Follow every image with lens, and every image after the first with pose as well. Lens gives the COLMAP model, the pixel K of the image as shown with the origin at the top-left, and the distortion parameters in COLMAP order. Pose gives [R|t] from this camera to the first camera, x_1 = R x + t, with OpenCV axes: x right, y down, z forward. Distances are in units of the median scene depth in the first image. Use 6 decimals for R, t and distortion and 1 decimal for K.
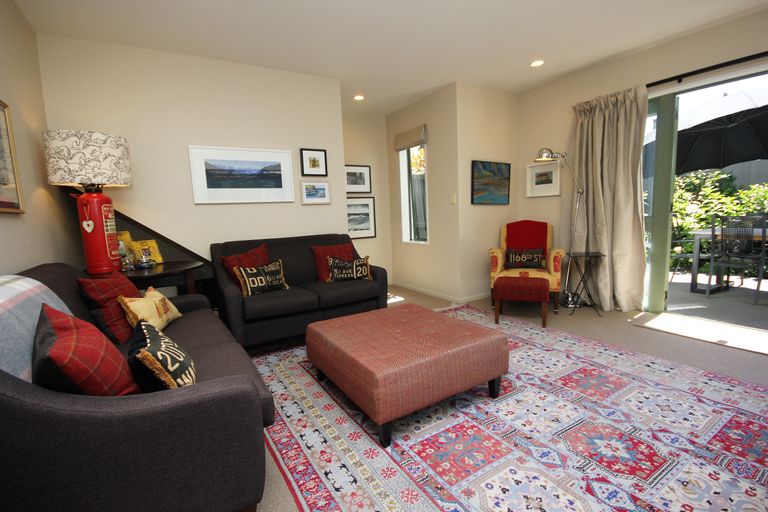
lens RADIAL K [[353.6, 0, 380.2], [0, 353.6, 261.9], [0, 0, 1]] dist [-0.001676, -0.006932]
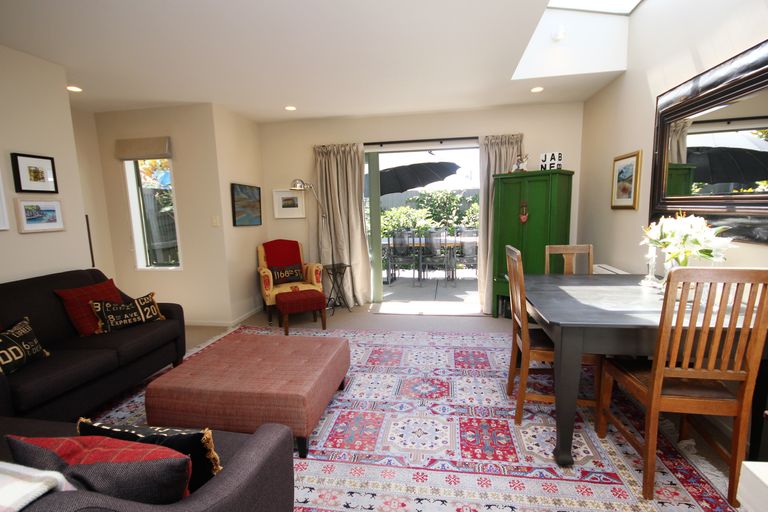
lens RADIAL K [[376.8, 0, 381.2], [0, 376.8, 260.6], [0, 0, 1]] dist [-0.006585, -0.001376]
pose [[0.646888, -0.083700, 0.757978, -0.365330], [0.104234, 0.994334, 0.020842, -0.056476], [-0.755428, 0.065525, 0.651947, -0.009654]]
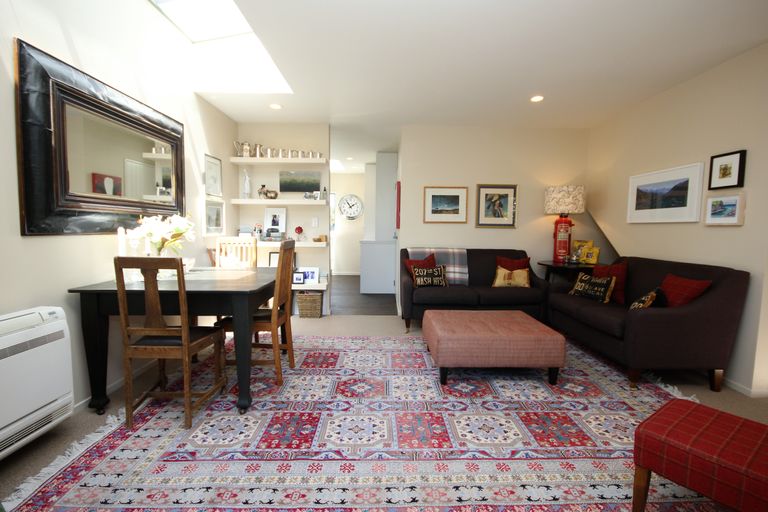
lens RADIAL K [[353.6, 0, 383.4], [0, 353.6, 252.8], [0, 0, 1]] dist [-0.001676, -0.006932]
pose [[-0.500335, 0.098789, -0.860178, 0.952008], [-0.111113, 0.977929, 0.176943, -0.181691], [0.858673, 0.184108, -0.478315, 0.860415]]
